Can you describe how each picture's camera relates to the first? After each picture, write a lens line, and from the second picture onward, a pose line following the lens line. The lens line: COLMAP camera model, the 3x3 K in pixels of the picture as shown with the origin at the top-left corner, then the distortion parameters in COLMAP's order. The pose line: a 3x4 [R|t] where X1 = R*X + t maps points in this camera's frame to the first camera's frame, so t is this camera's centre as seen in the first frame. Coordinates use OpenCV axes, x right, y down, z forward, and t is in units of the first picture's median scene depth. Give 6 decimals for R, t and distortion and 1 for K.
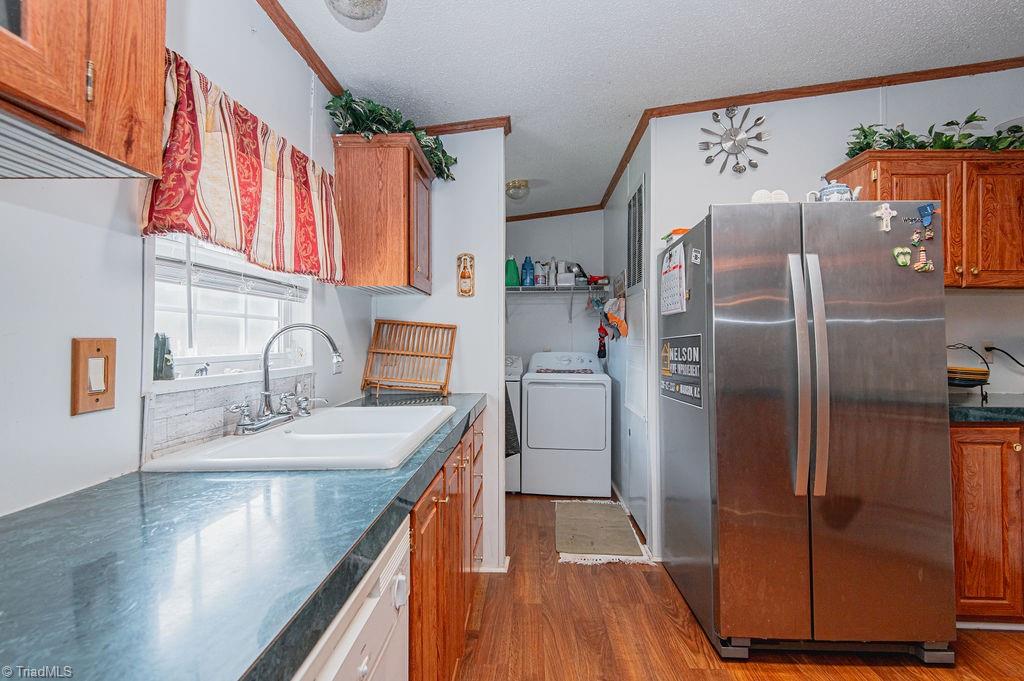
lens RADIAL K [[477.0, 0, 512.0], [0, 477.0, 340.5], [0, 0, 1]] dist [0.043234, -0.027060]
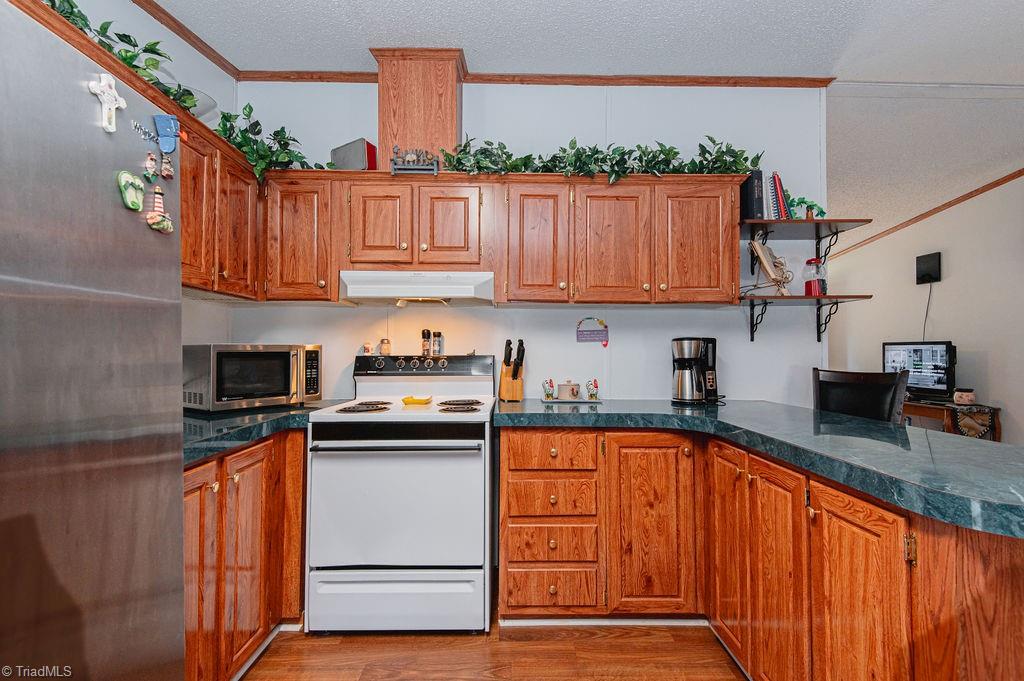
lens RADIAL K [[466.0, 0, 512.0], [0, 466.0, 340.5], [0, 0, 1]] dist [0.021385, -0.022755]
pose [[-0.042129, 0.017280, 0.998963, 0.286120], [-0.007776, 0.999814, -0.017623, -0.006702], [-0.999082, -0.008511, -0.041987, 0.609601]]
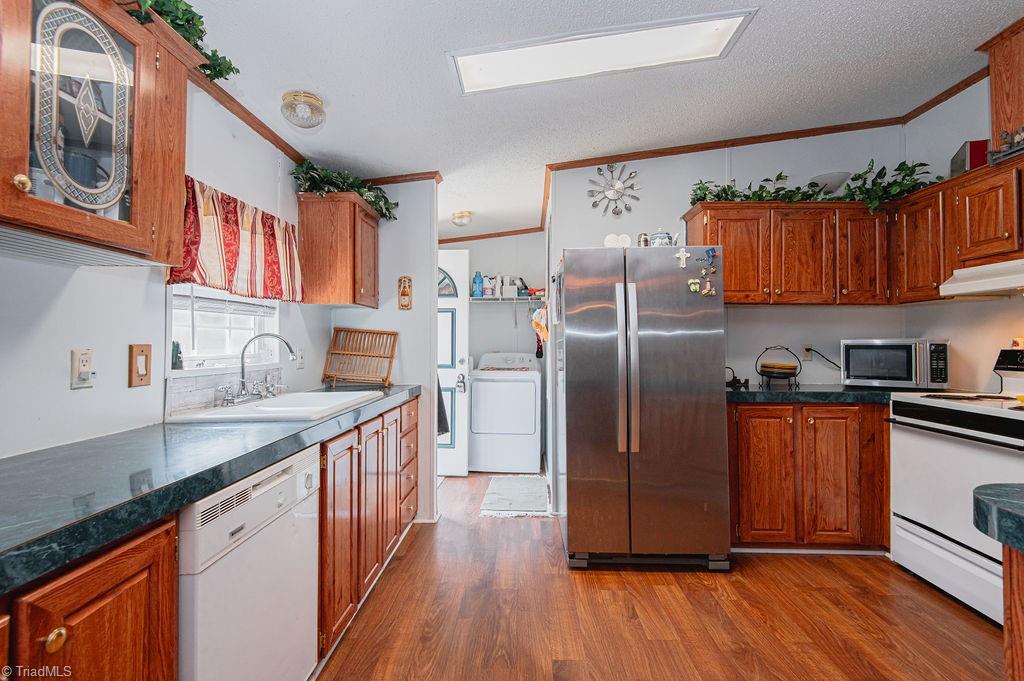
lens RADIAL K [[477.0, 0, 512.0], [0, 477.0, 340.5], [0, 0, 1]] dist [0.043234, -0.027060]
pose [[0.999945, -0.001702, 0.010322, 0.252012], [0.001744, 0.999990, -0.004037, -0.005135], [-0.010315, 0.004055, 0.999939, -0.412660]]
